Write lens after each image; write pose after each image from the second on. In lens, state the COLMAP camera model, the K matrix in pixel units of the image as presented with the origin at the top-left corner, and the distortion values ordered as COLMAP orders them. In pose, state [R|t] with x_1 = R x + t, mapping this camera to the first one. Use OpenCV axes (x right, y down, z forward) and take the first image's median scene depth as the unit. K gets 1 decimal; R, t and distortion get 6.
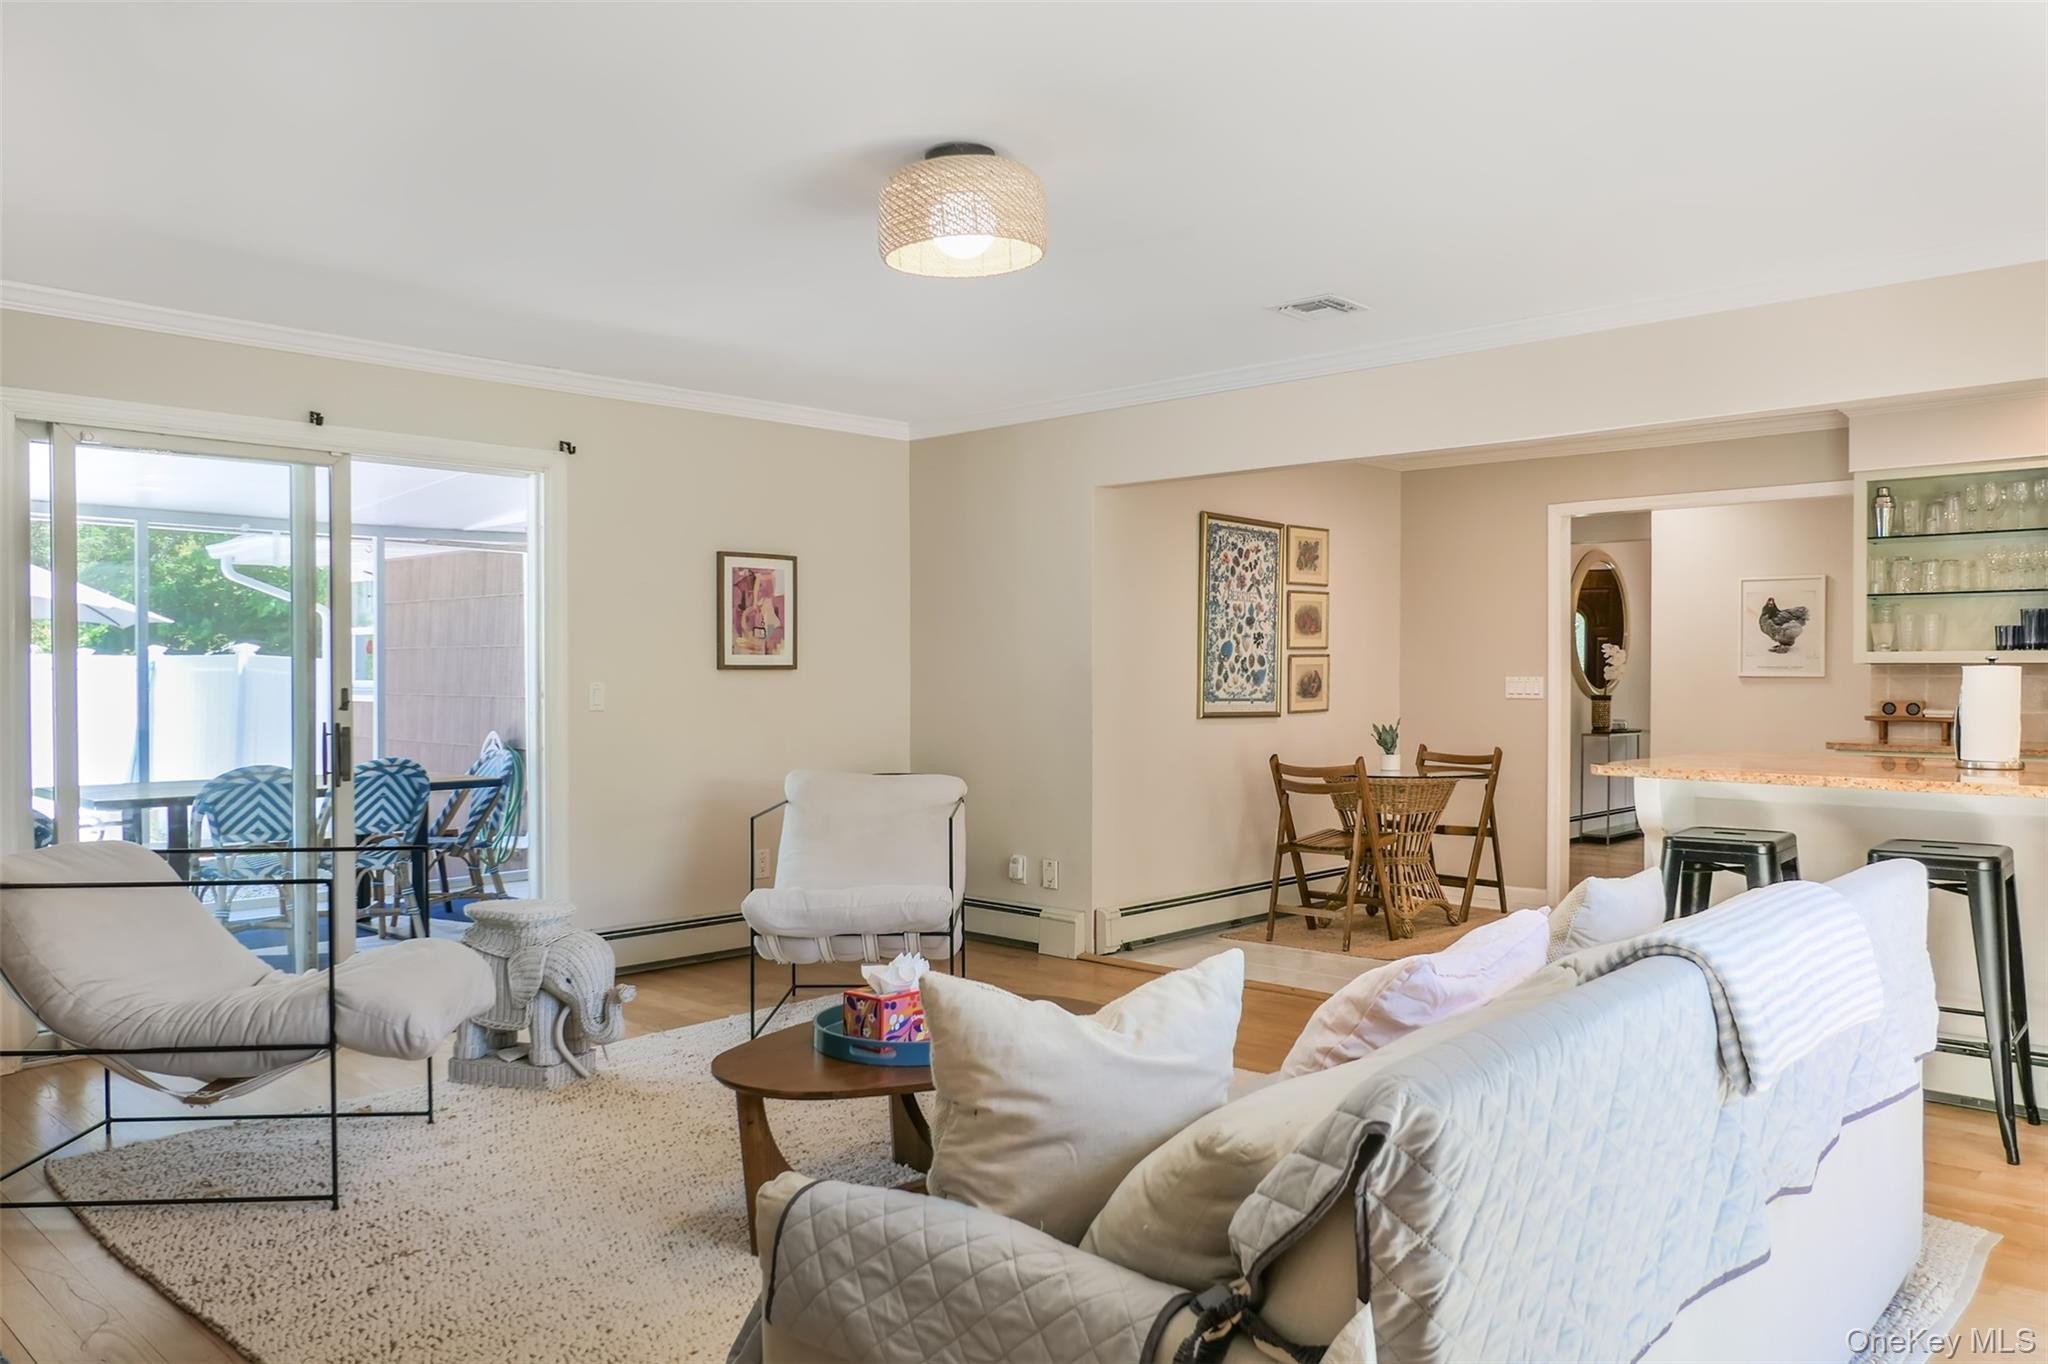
lens RADIAL K [[1485.0, 0, 1032.7], [0, 1485.0, 690.2], [0, 0, 1]] dist [-0.024209, 0.010533]
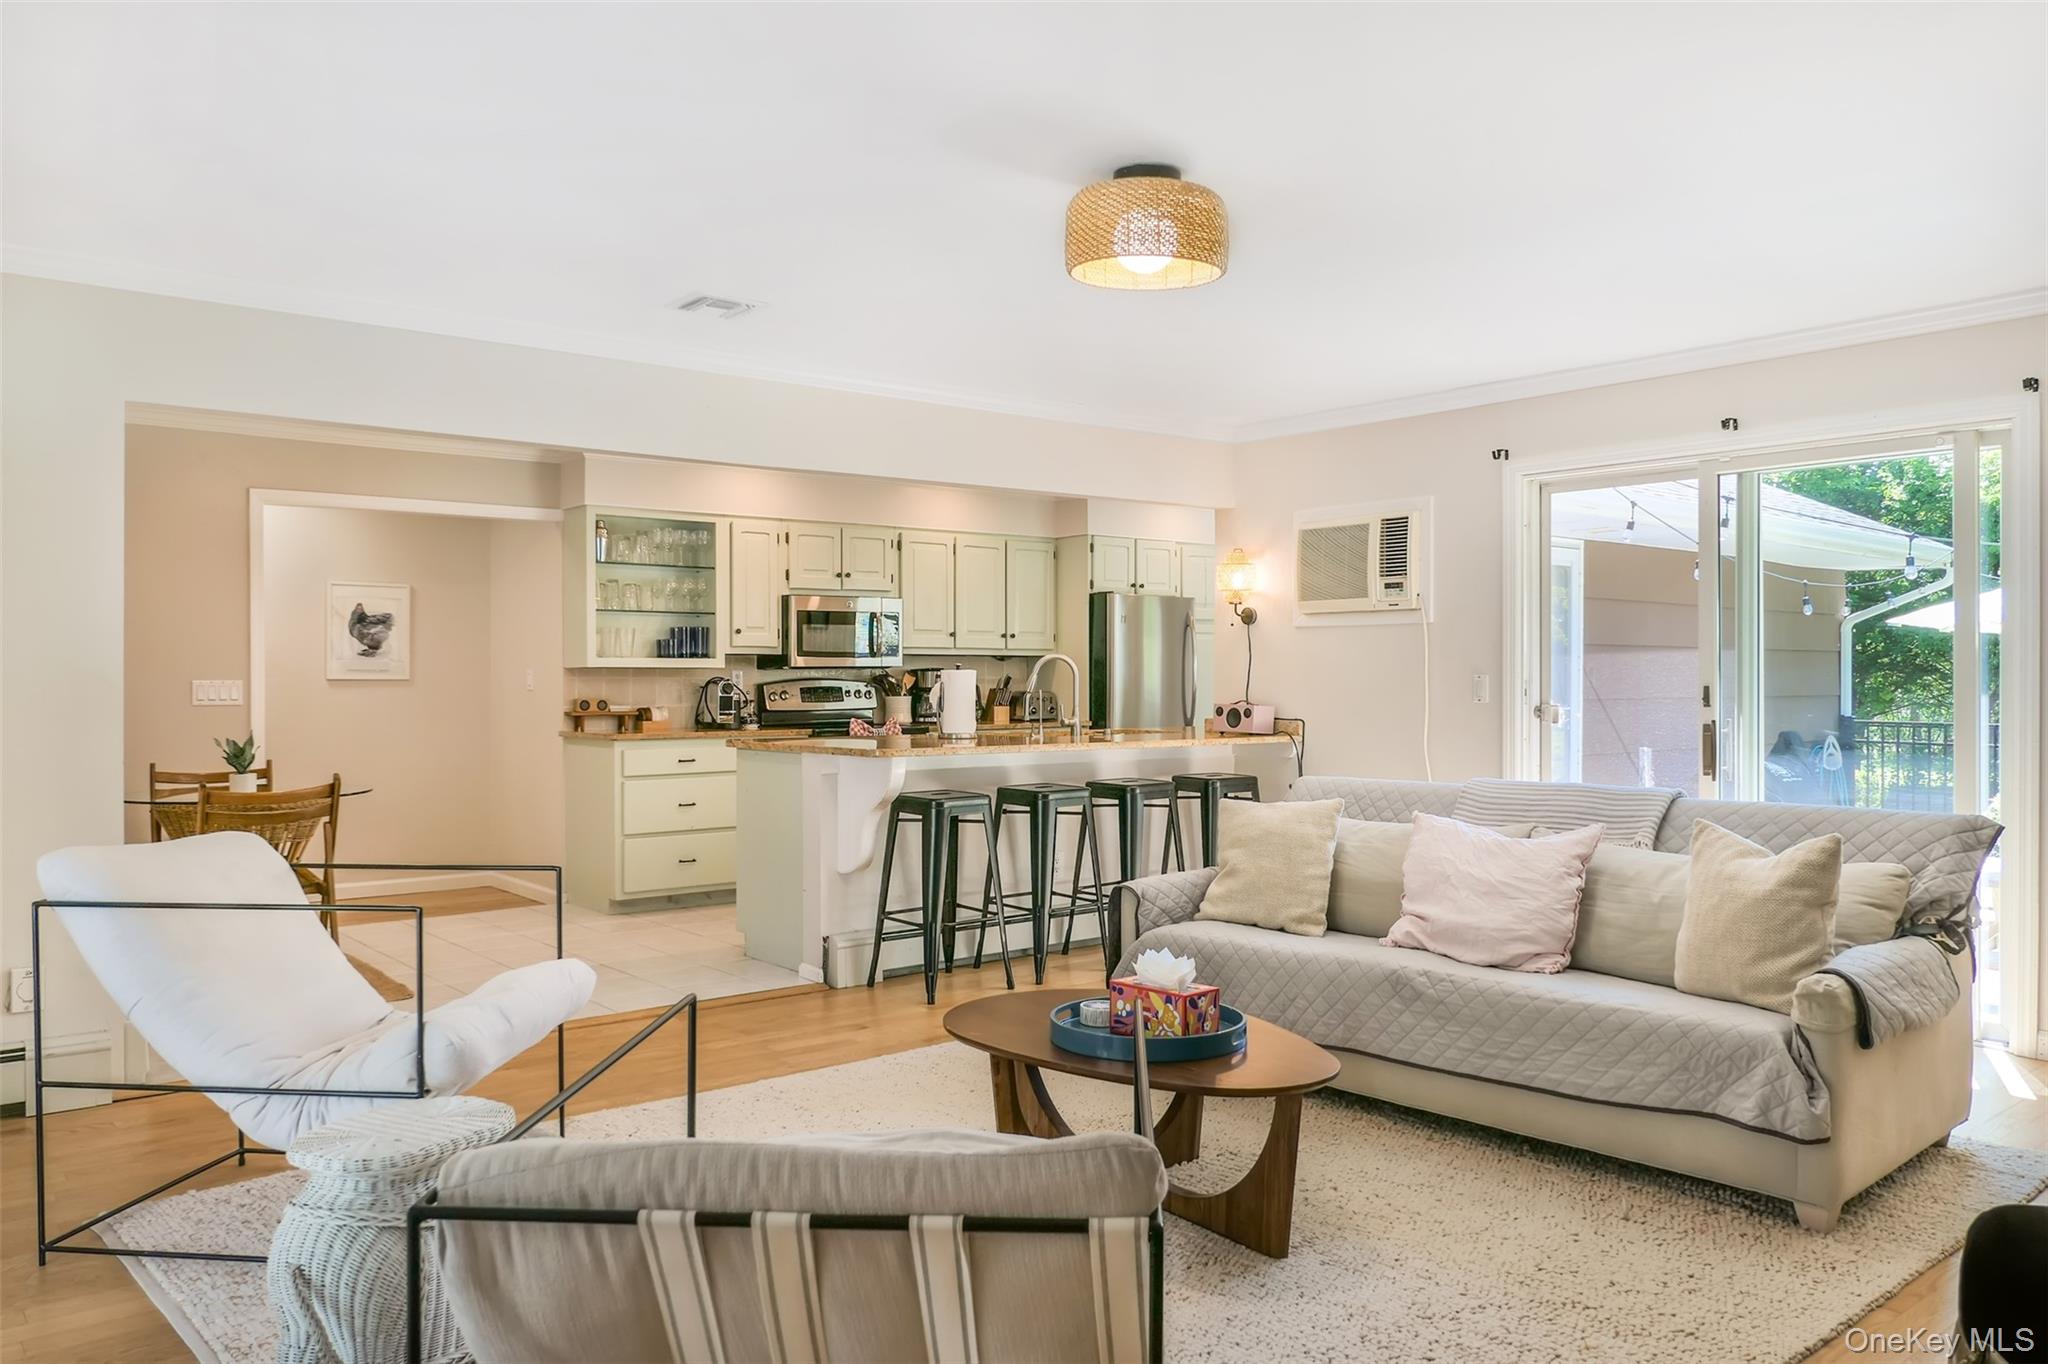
lens RADIAL K [[1485.0, 0, 1008.3], [0, 1485.0, 673.0], [0, 0, 1]] dist [-0.024209, 0.010533]
pose [[0.130686, 0.002100, 0.991422, -0.586328], [0.011655, 0.999925, -0.003654, -0.005487], [-0.991355, 0.012033, 0.130652, 0.512147]]
